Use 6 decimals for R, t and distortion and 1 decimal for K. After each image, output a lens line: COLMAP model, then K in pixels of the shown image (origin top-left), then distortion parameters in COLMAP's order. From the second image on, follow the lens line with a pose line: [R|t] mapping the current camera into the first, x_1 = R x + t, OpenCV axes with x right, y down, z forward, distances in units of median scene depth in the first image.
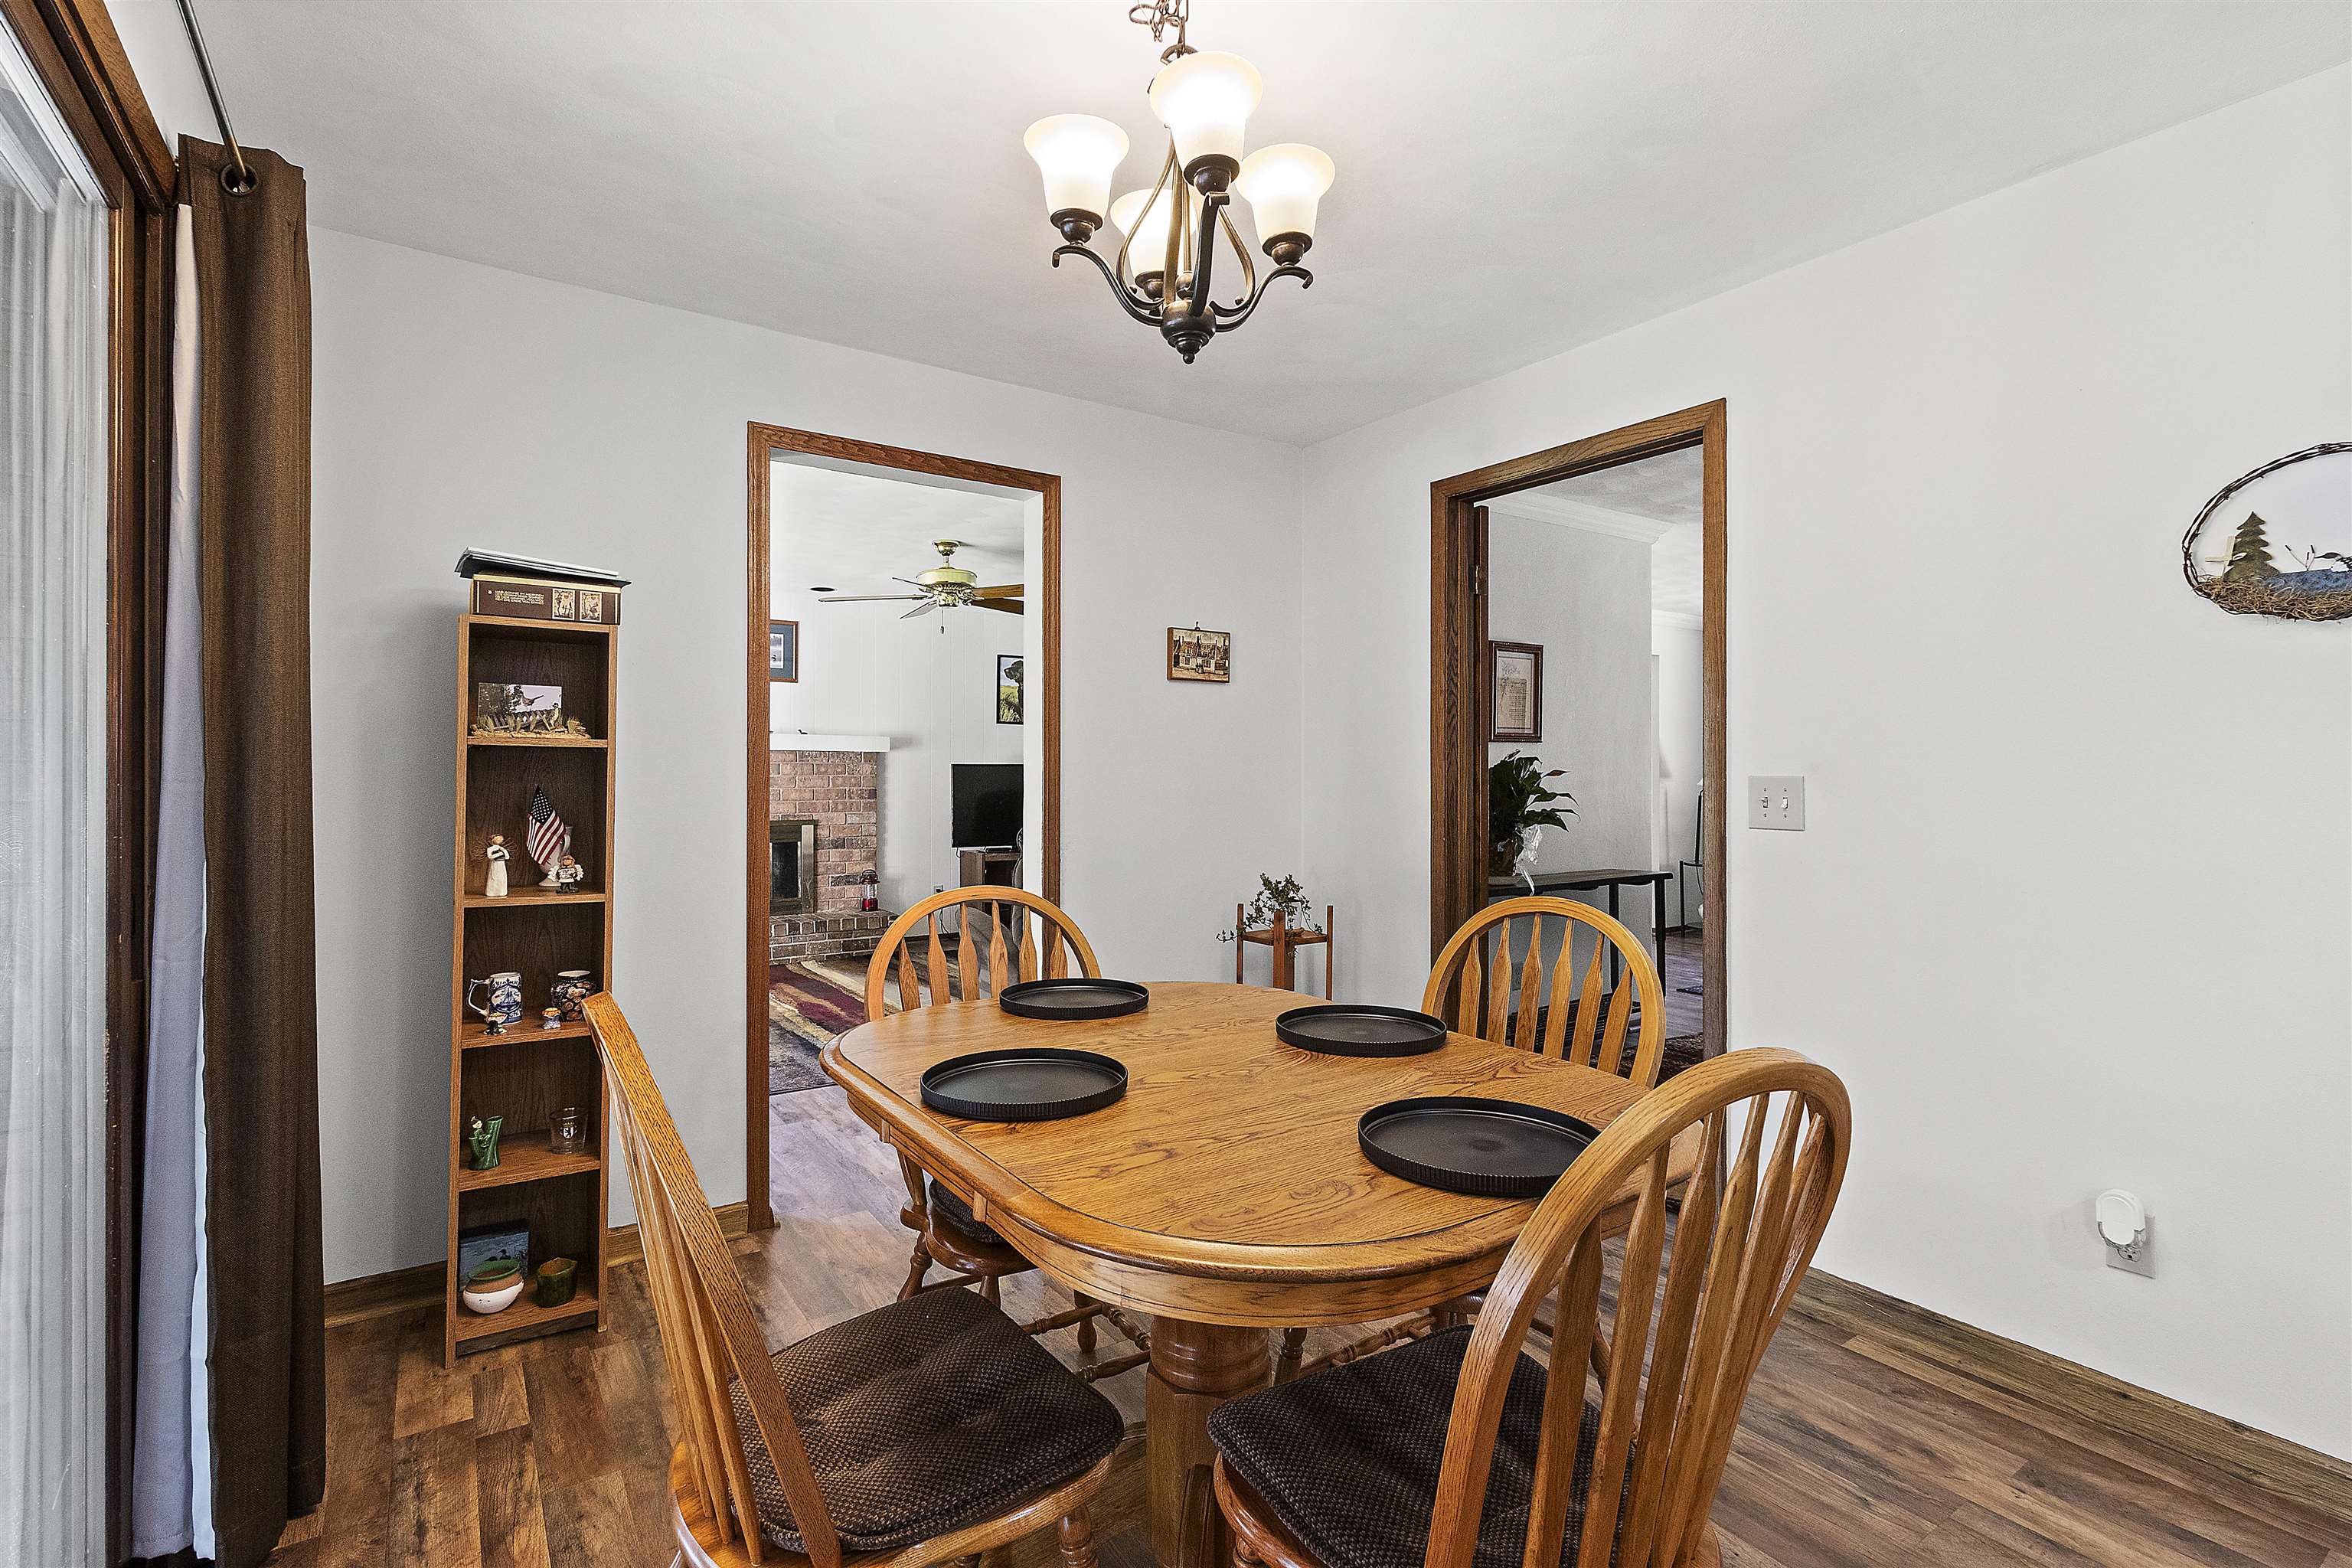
lens RADIAL K [[1090.5, 0, 1176.8], [0, 1090.5, 763.5], [0, 0, 1]] dist [-0.000271, 0.000608]
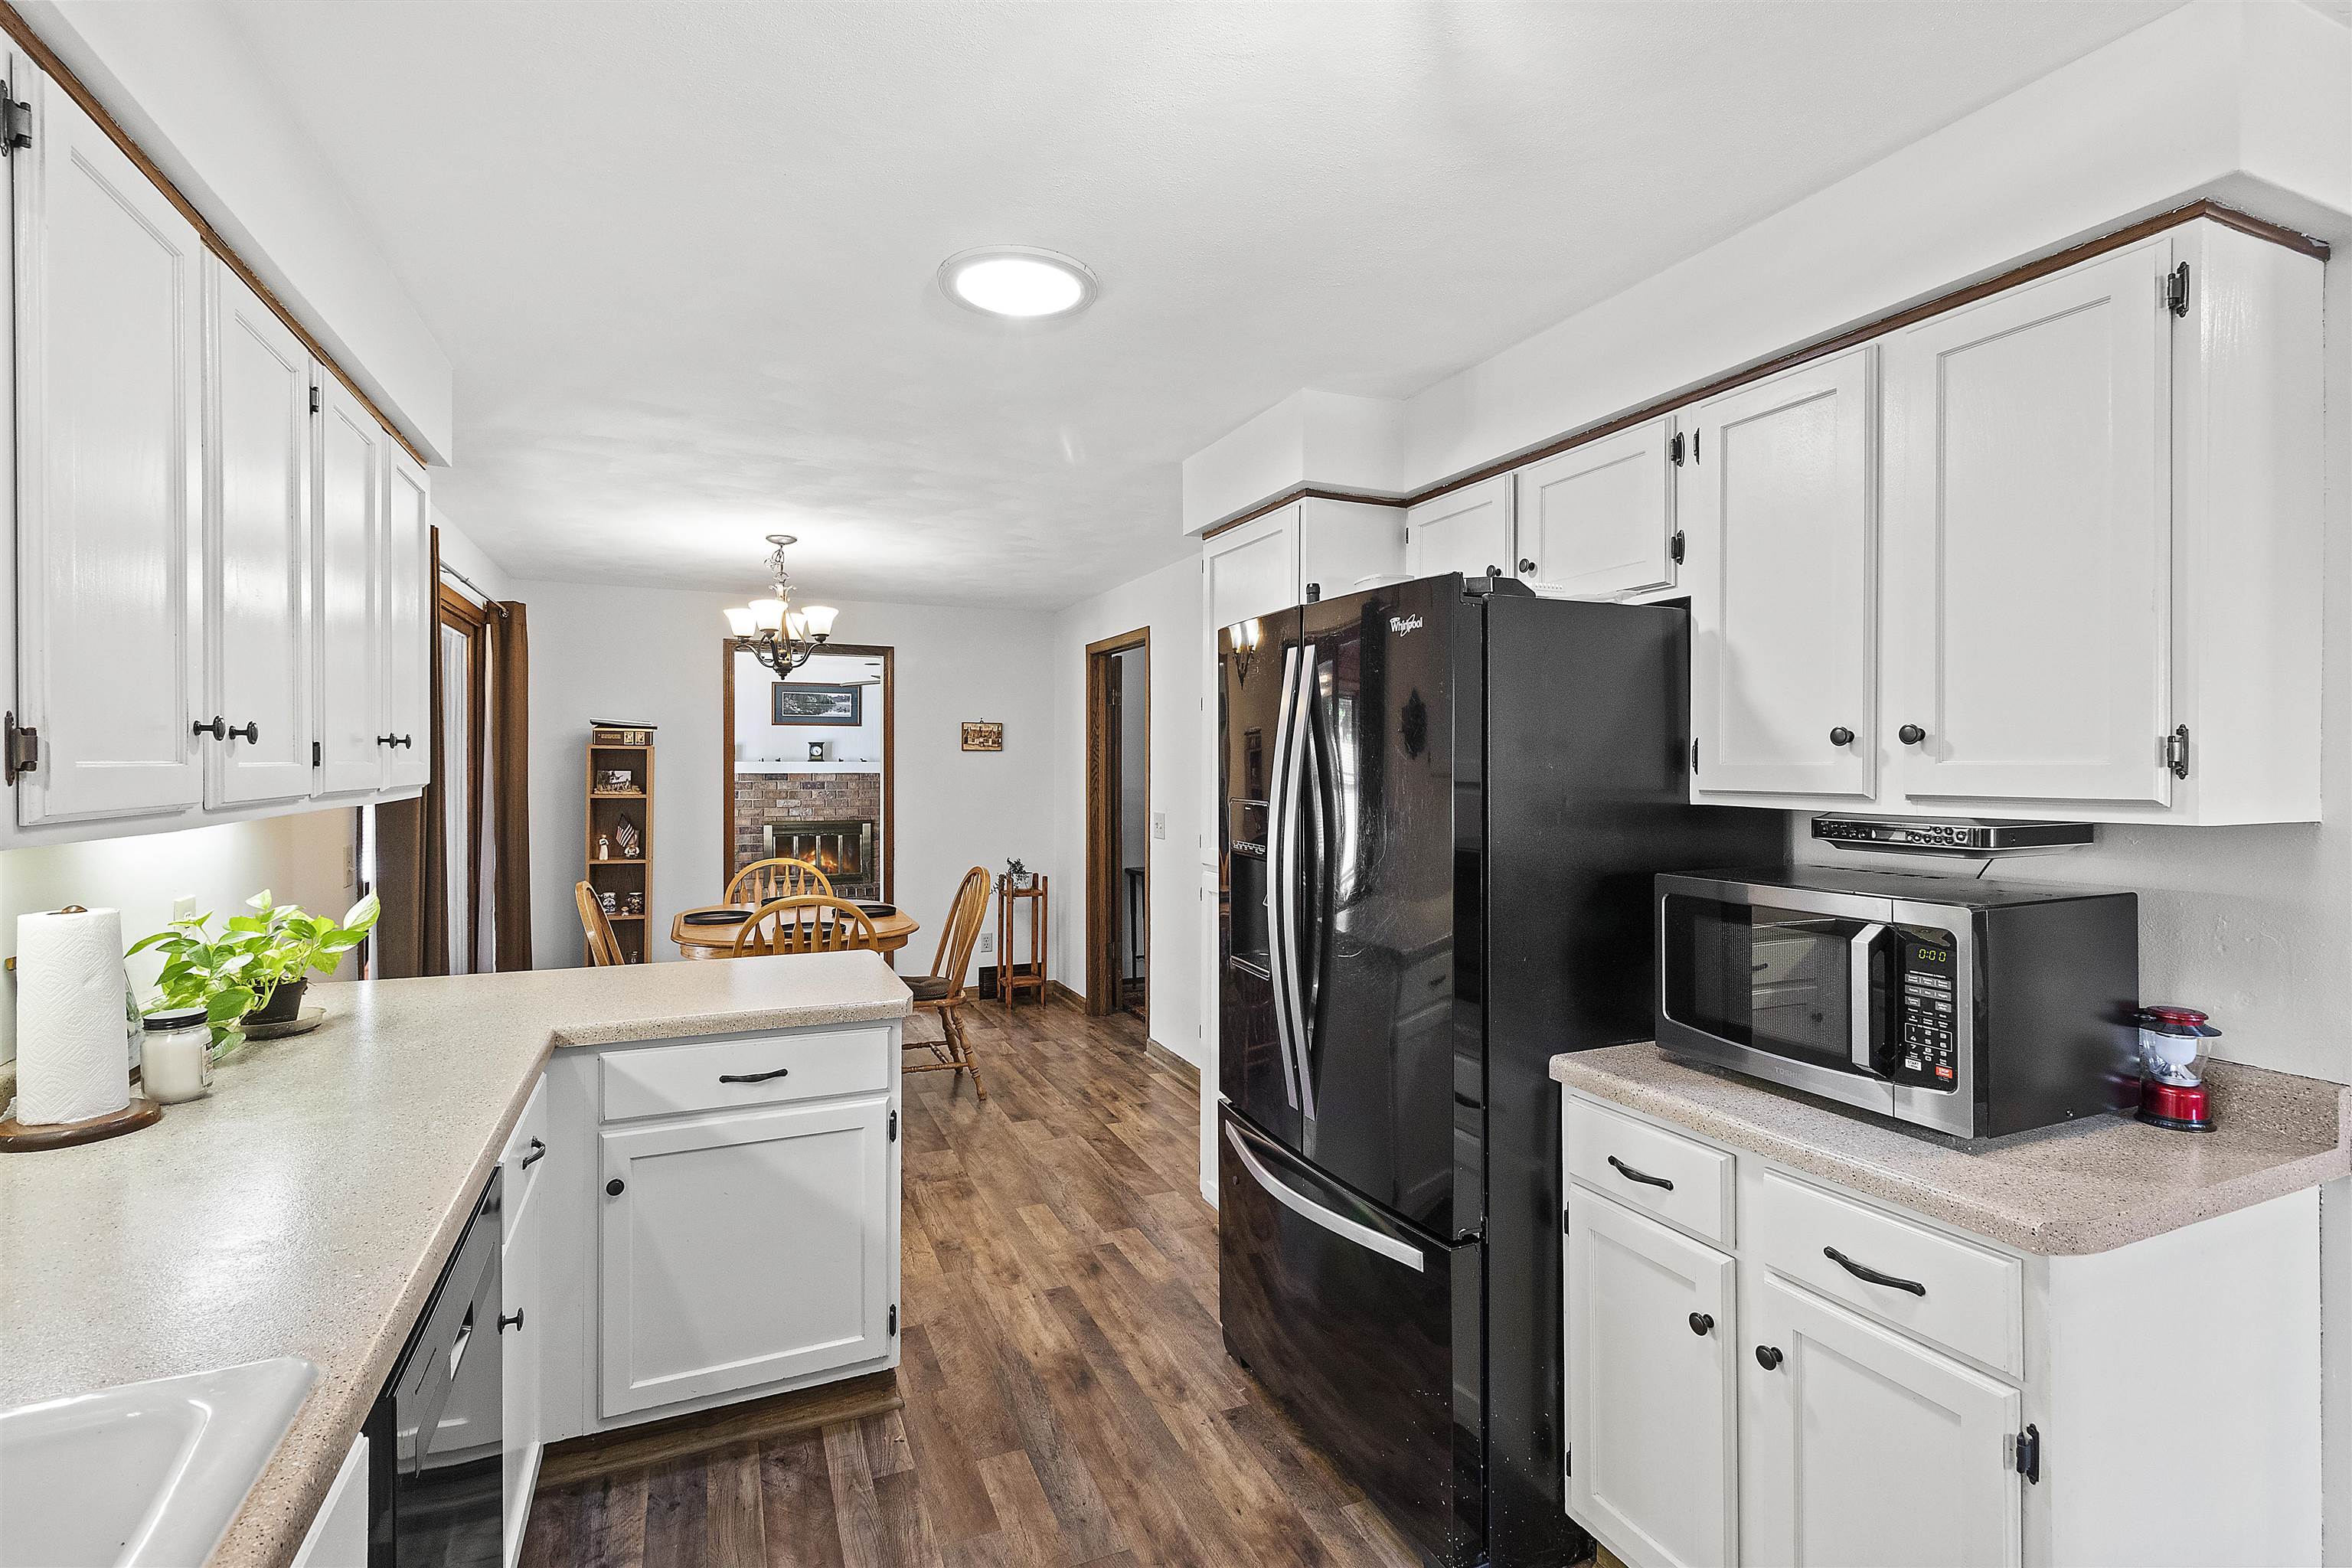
lens RADIAL K [[1090.5, 0, 1182.7], [0, 1090.5, 765.6], [0, 0, 1]] dist [-0.000271, 0.000608]
pose [[0.983339, 0.001364, -0.181776, 1.033117], [0.000365, 0.999955, 0.009475, -0.104968], [0.181781, -0.009384, 0.983294, -1.094078]]
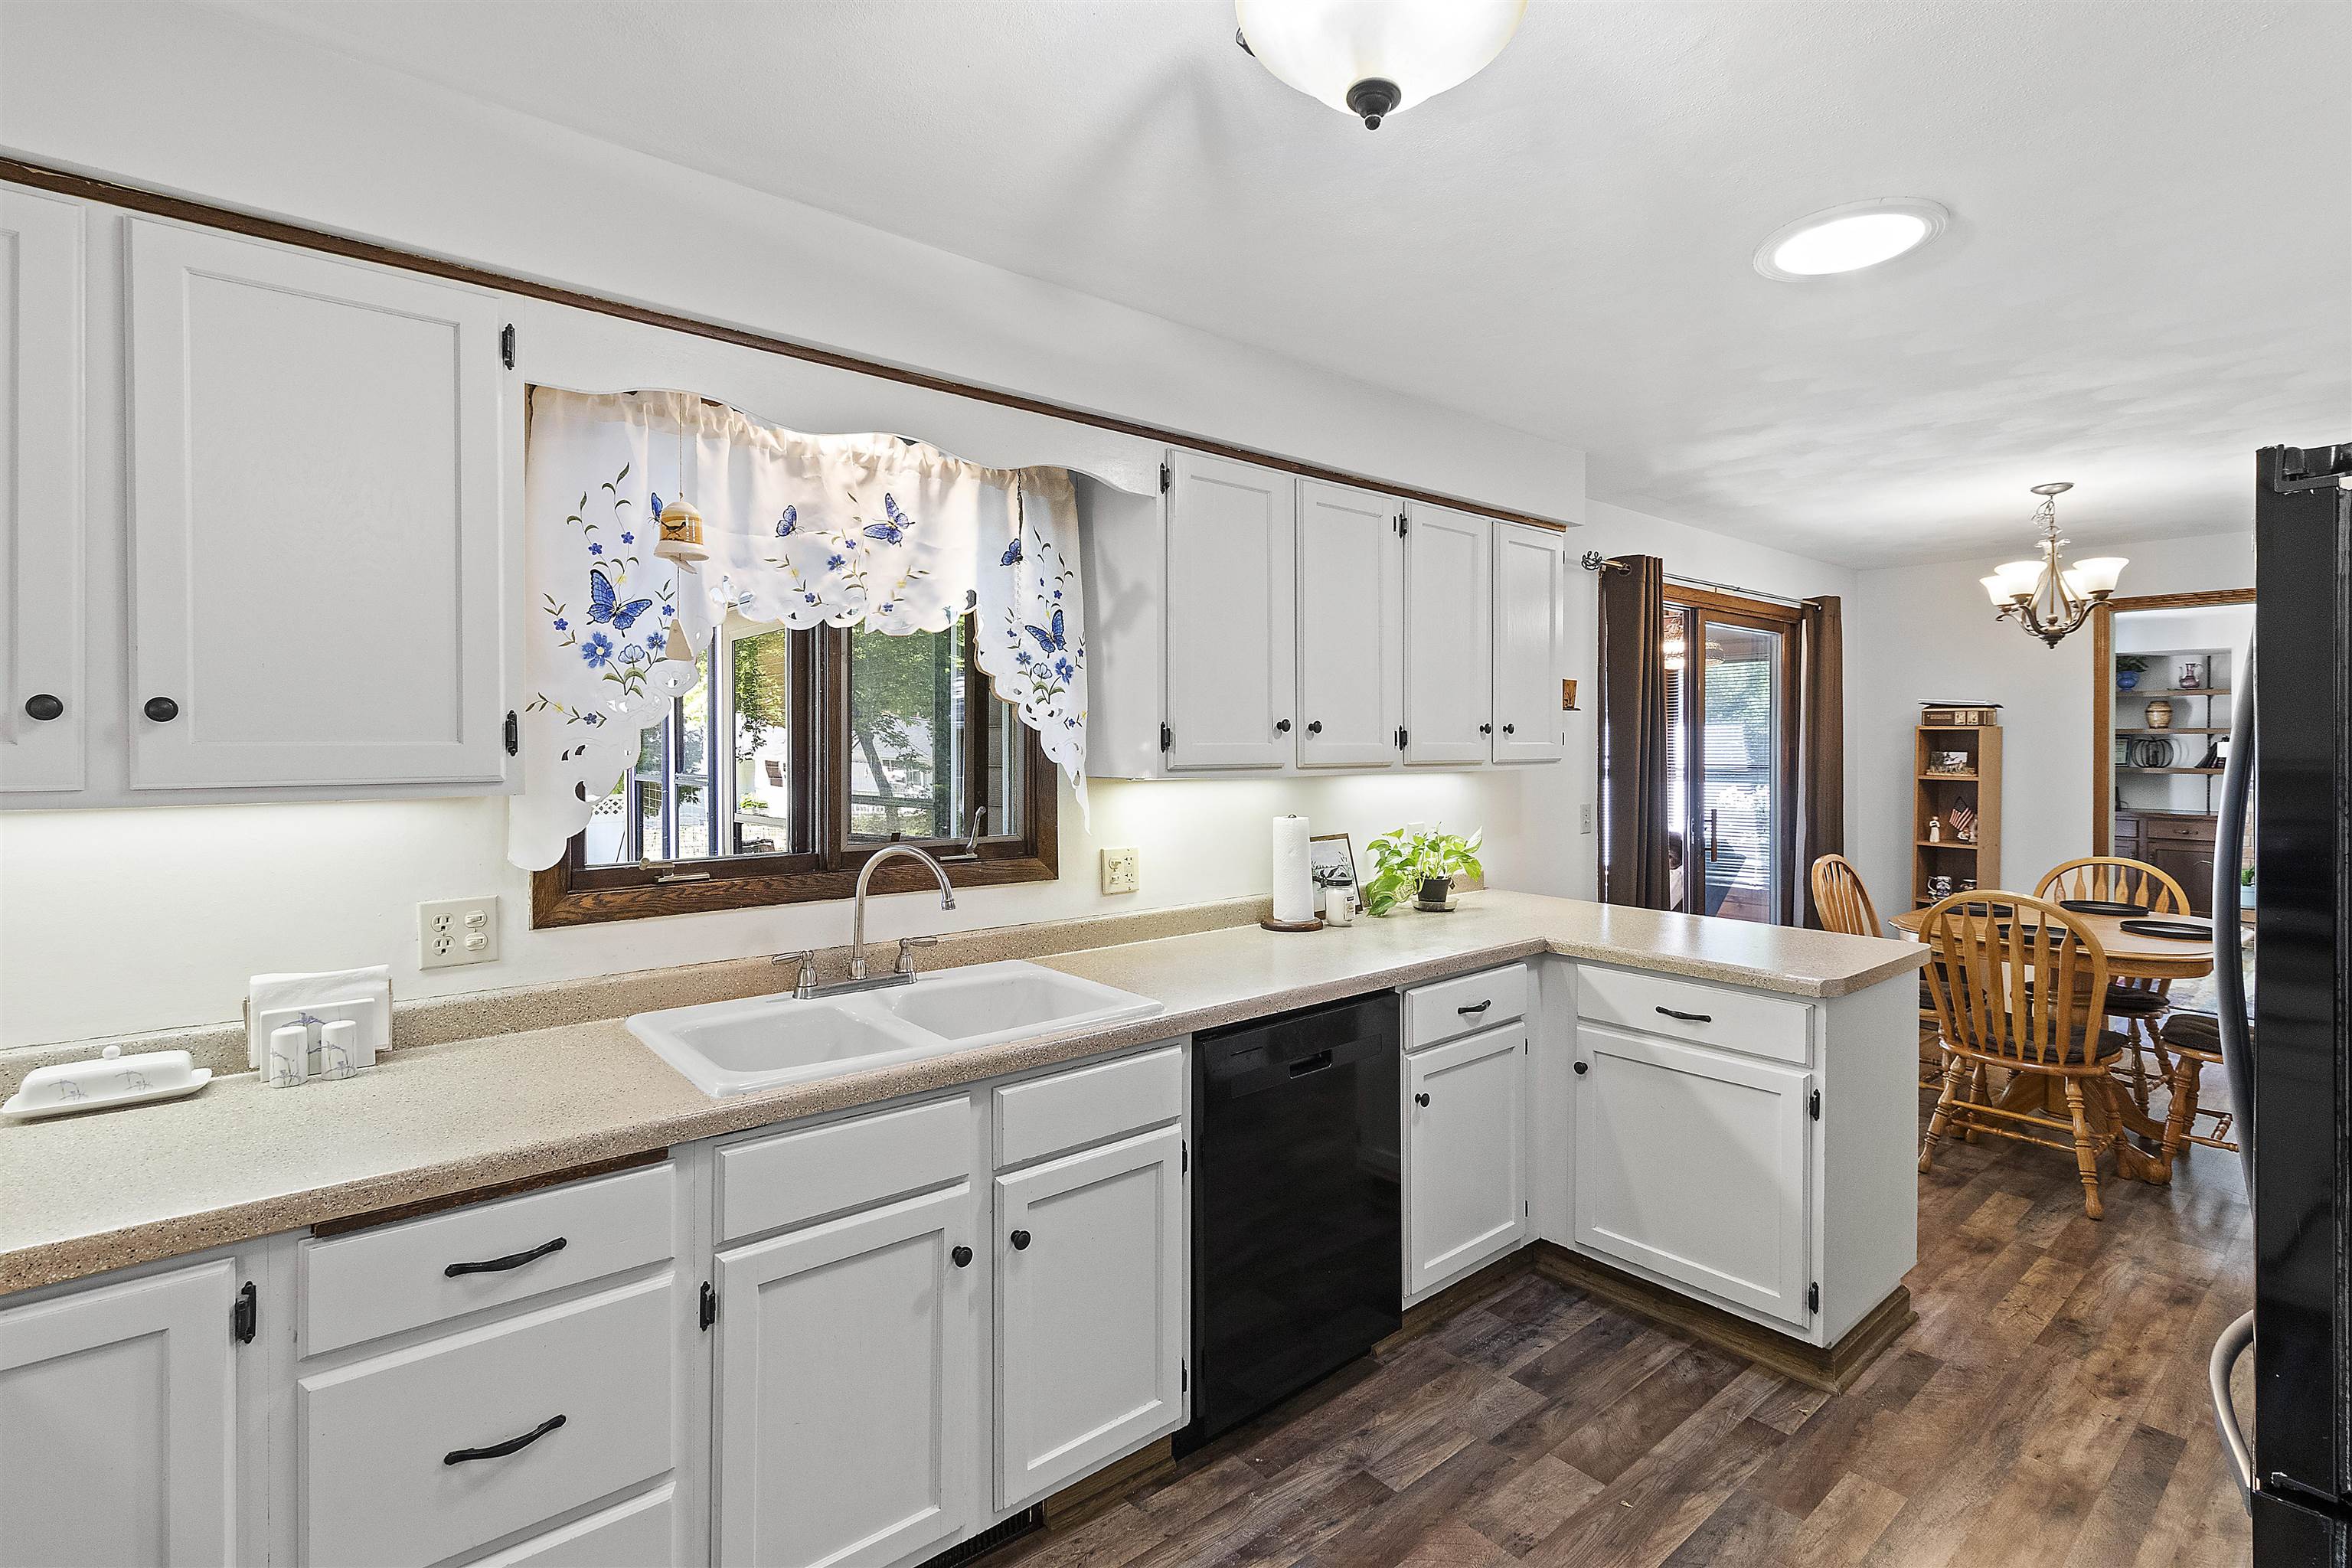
lens RADIAL K [[1090.5, 0, 1174.6], [0, 1090.5, 749.0], [0, 0, 1]] dist [-0.000271, 0.000608]
pose [[0.092045, 0.006285, -0.995735, 1.535387], [0.005759, 0.999960, 0.006844, -0.103071], [0.995738, -0.006364, 0.092005, -0.840554]]
